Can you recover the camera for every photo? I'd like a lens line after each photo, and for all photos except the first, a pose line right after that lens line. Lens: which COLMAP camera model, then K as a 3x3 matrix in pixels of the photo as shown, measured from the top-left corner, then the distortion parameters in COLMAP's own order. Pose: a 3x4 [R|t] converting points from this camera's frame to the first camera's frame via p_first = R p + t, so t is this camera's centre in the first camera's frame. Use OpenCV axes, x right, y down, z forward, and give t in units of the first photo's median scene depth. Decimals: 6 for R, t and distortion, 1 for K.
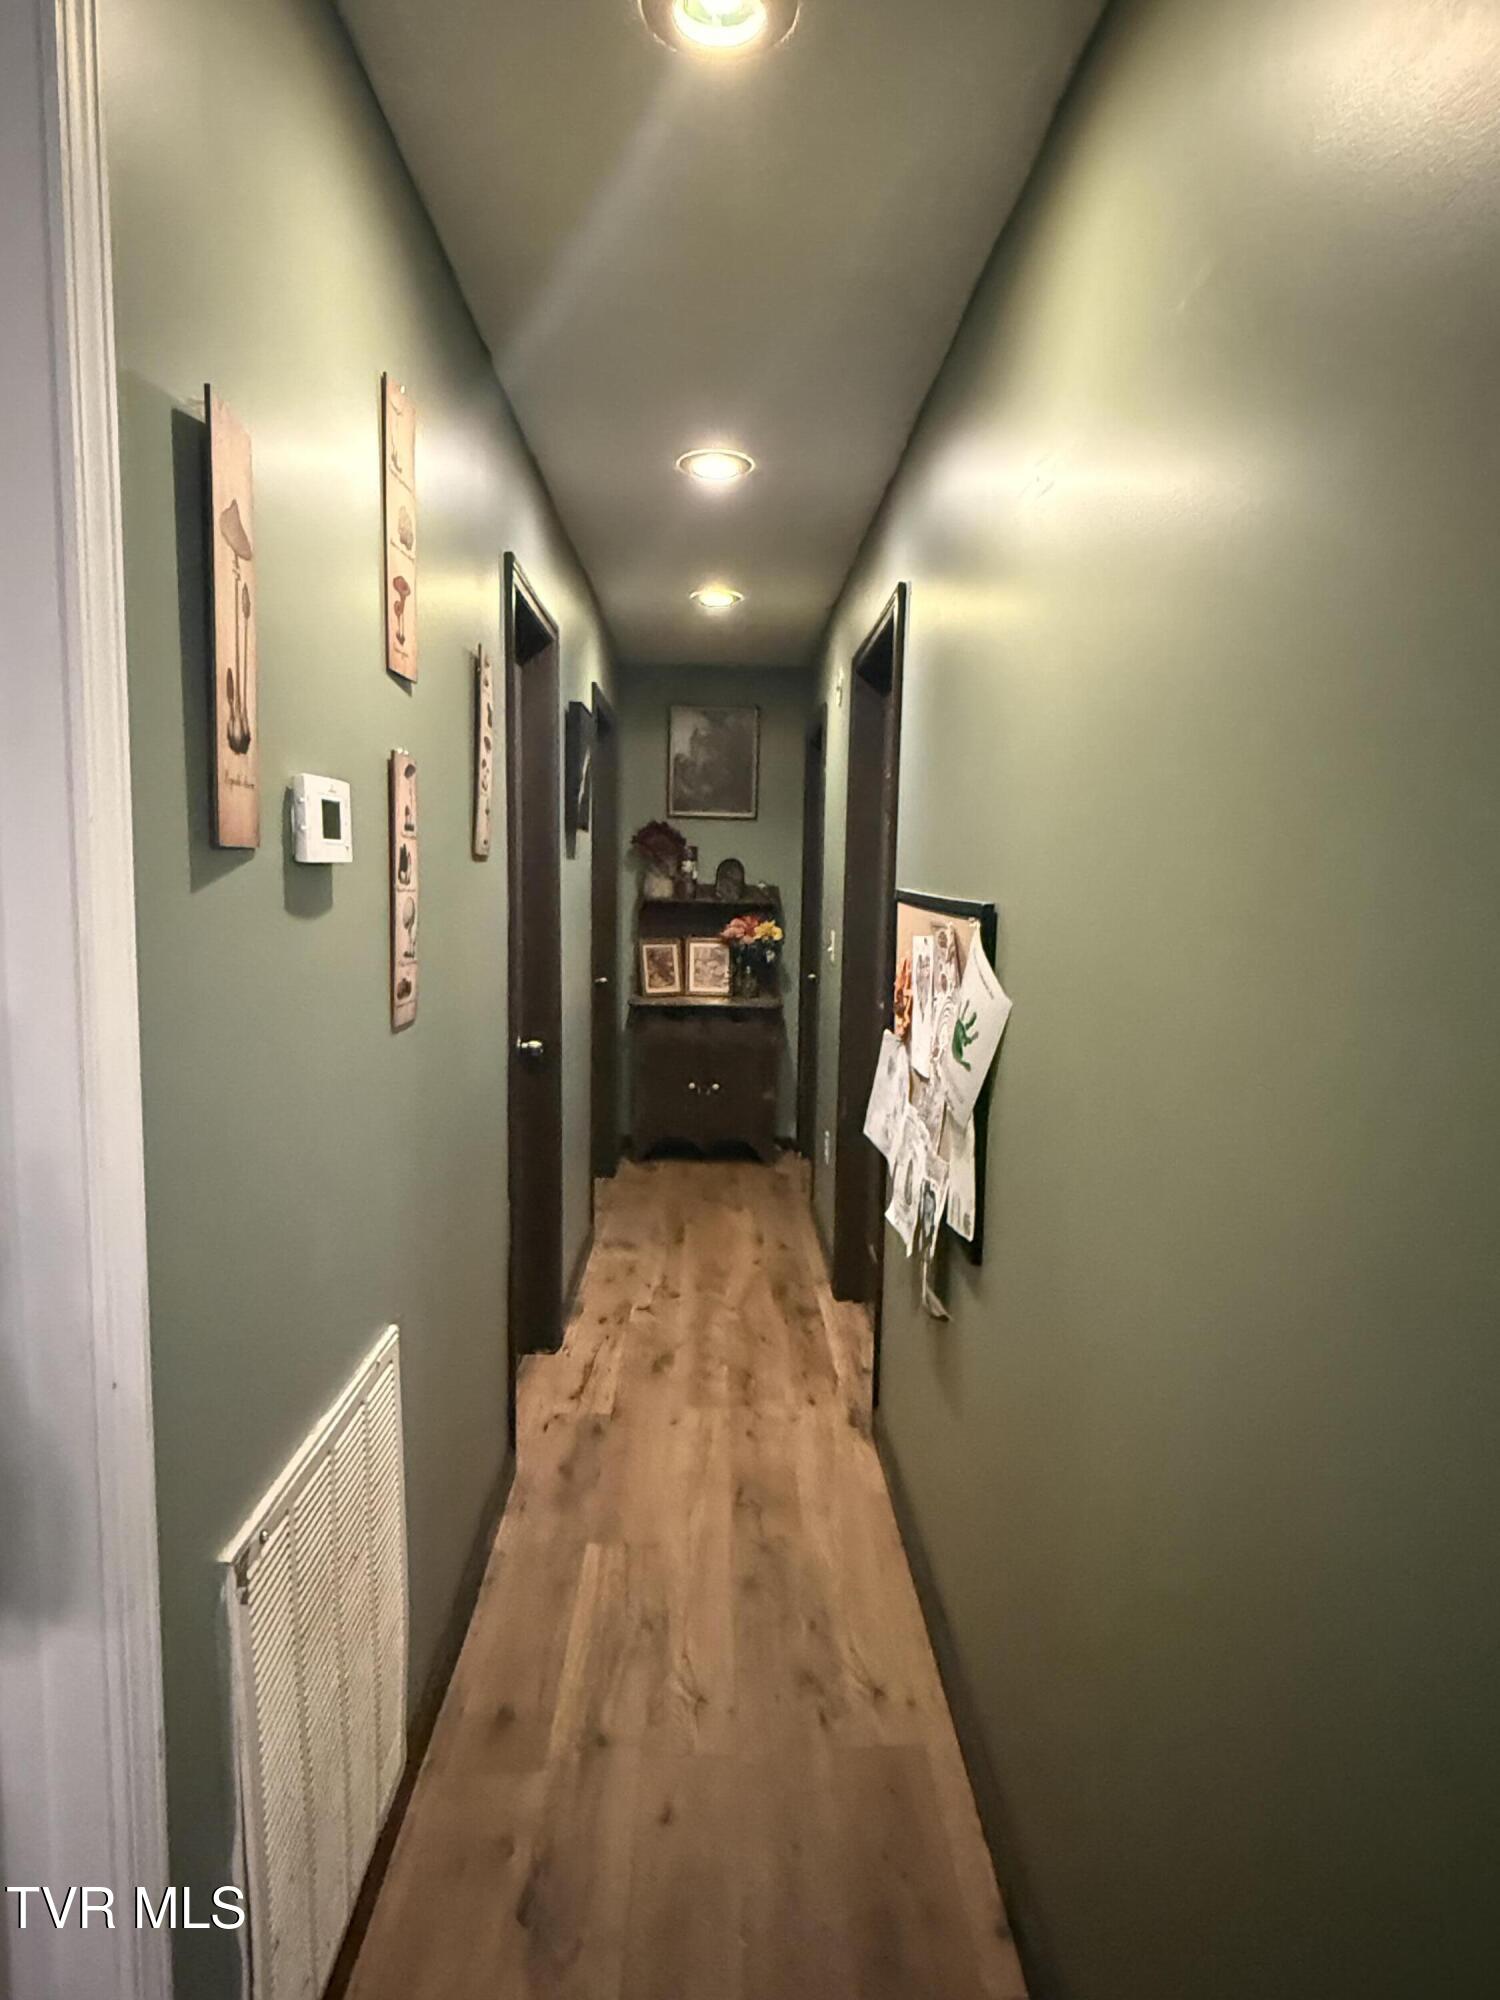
lens RADIAL K [[1106.3, 0, 750.8], [0, 1106.3, 987.4], [0, 0, 1]] dist [-0.007388, 0.000877]
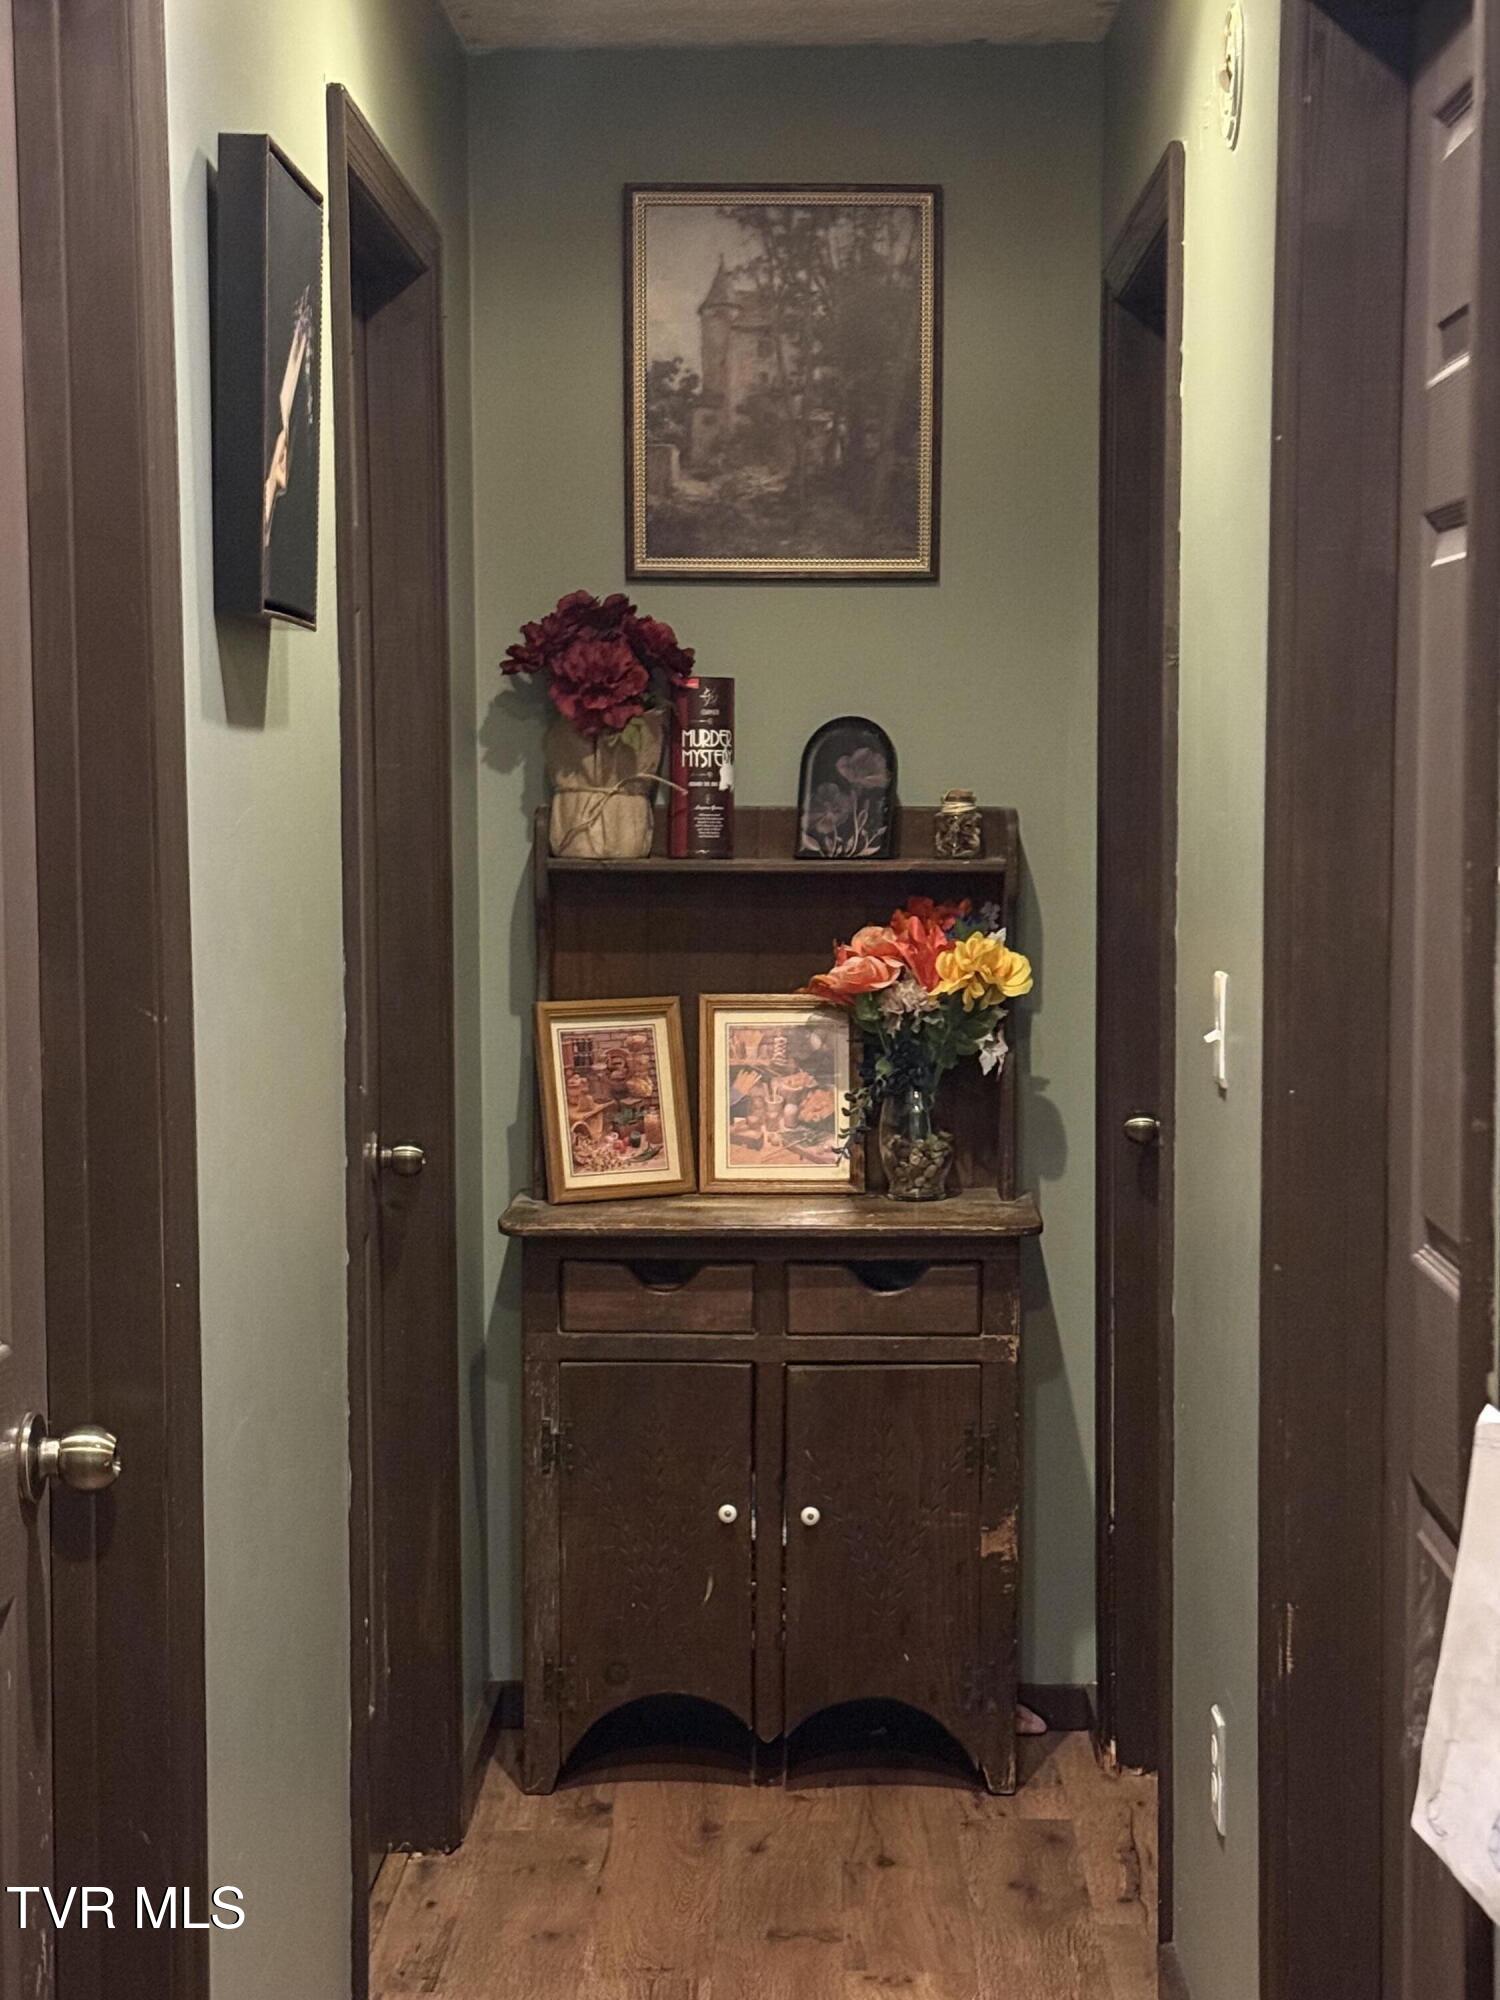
lens RADIAL K [[3435.1, 0, 757.3], [0, 3435.1, 1005.4], [0, 0, 1]] dist [0.119539, 0.000000]
pose [[0.998548, -0.019044, -0.050383, 0.002561], [0.017313, 0.999252, -0.034575, -0.015498], [0.051003, 0.033653, 0.998131, 0.153712]]
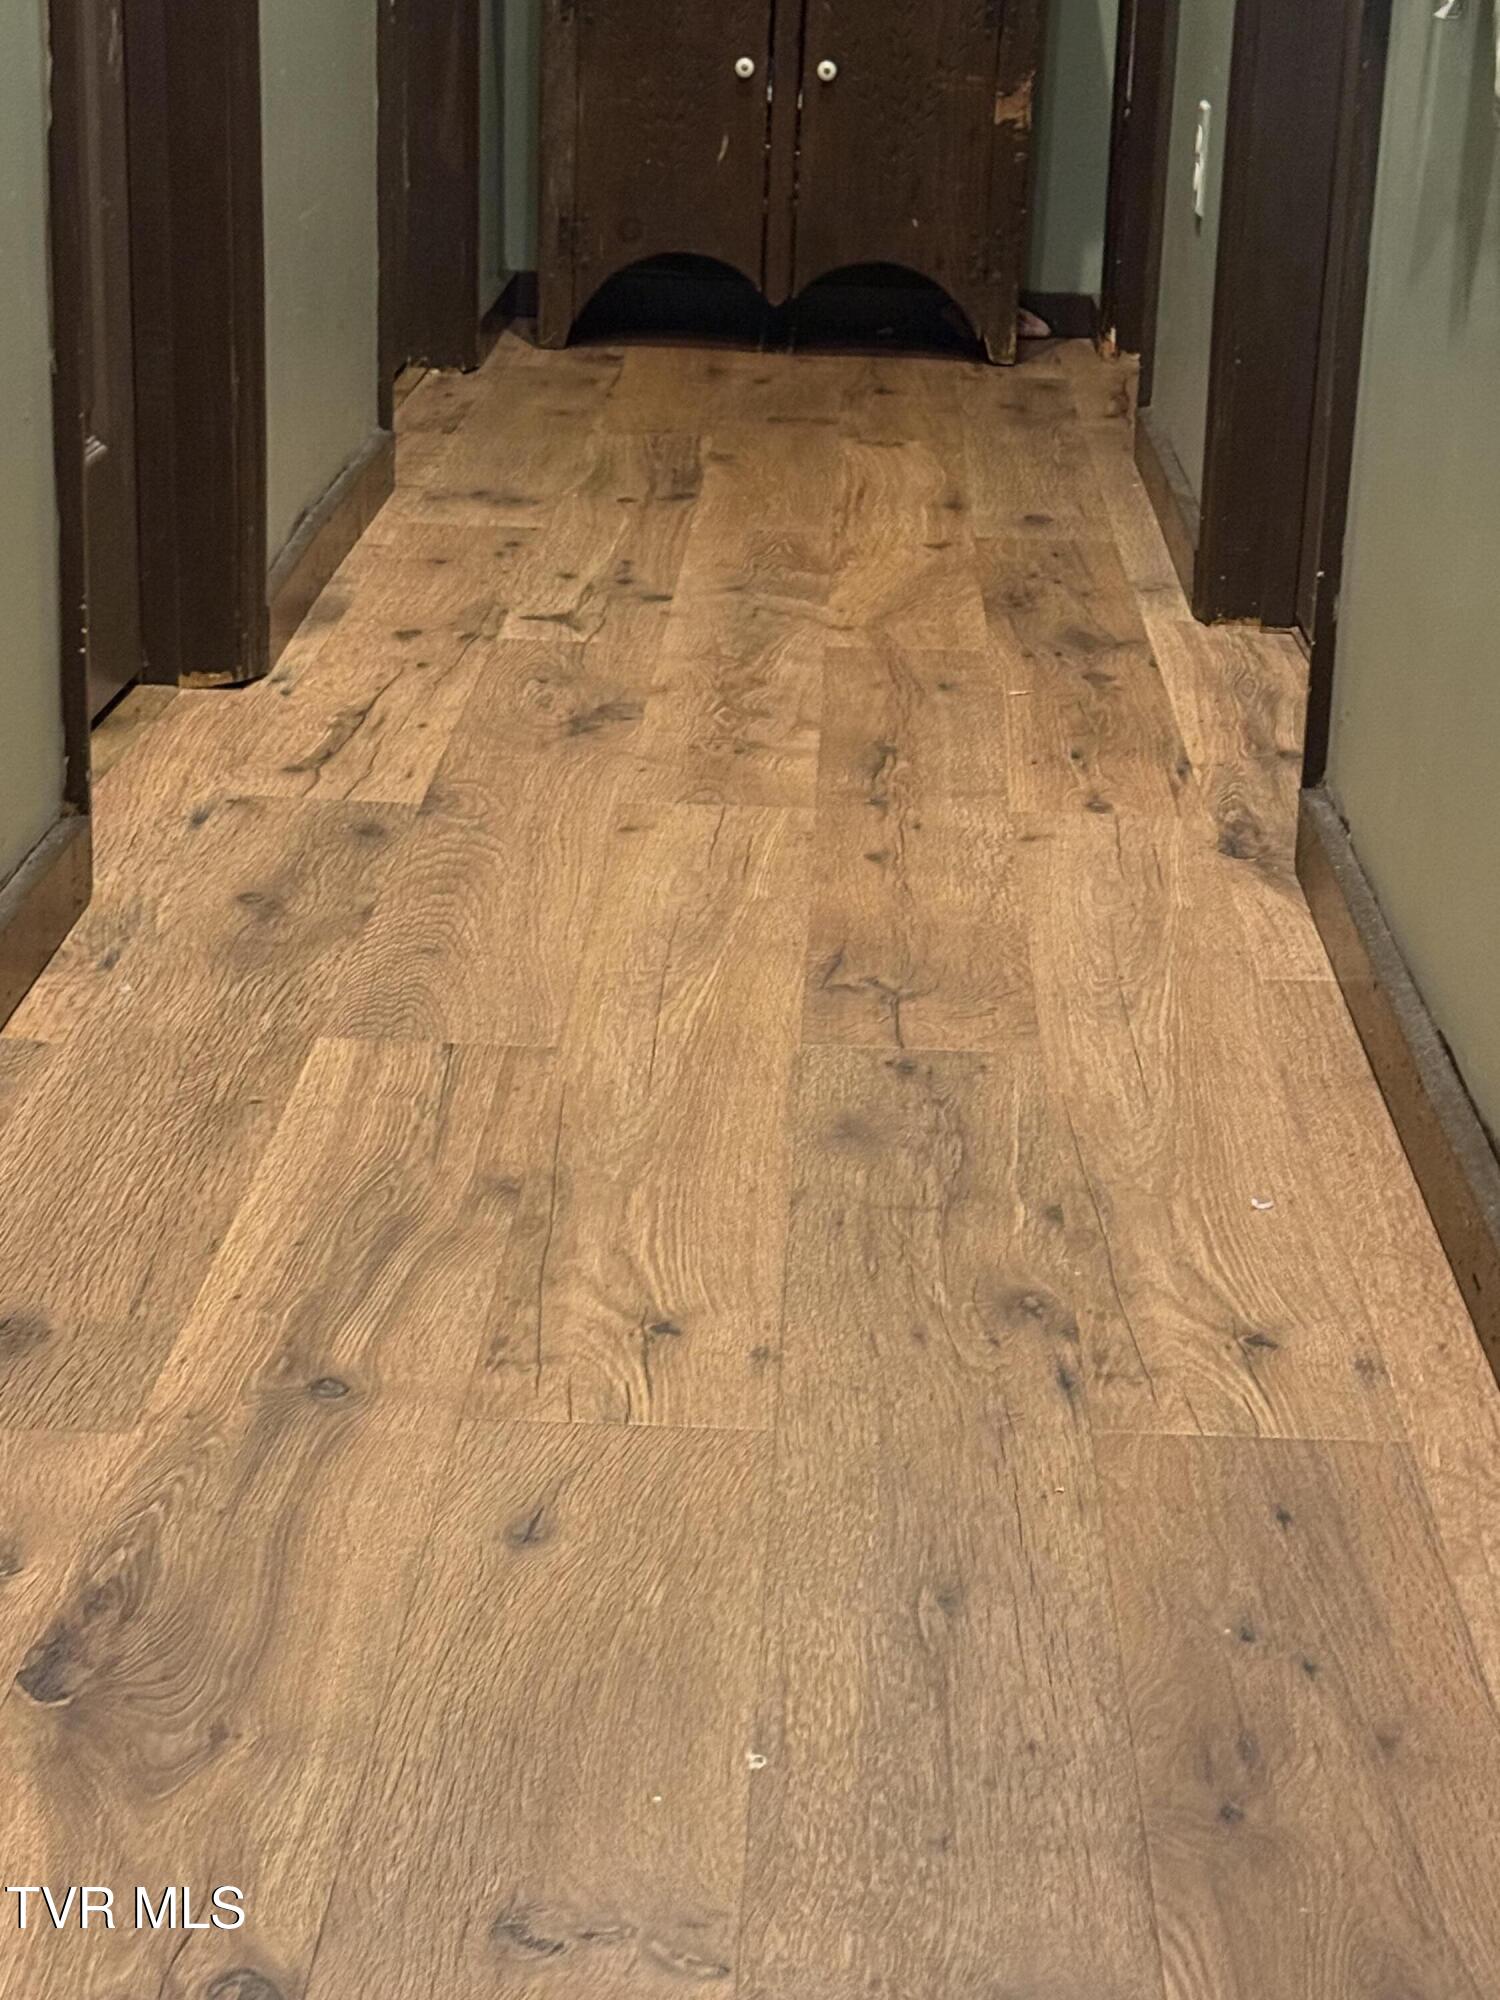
lens RADIAL K [[3672.2, 0, 750.9], [0, 3672.2, 1002.9], [0, 0, 1]] dist [0.109518, 0.000000]
pose [[0.997832, 0.033860, -0.056435, 0.015143], [-0.020507, 0.974769, 0.222274, 0.158661], [0.062538, -0.220634, 0.973350, 0.020194]]
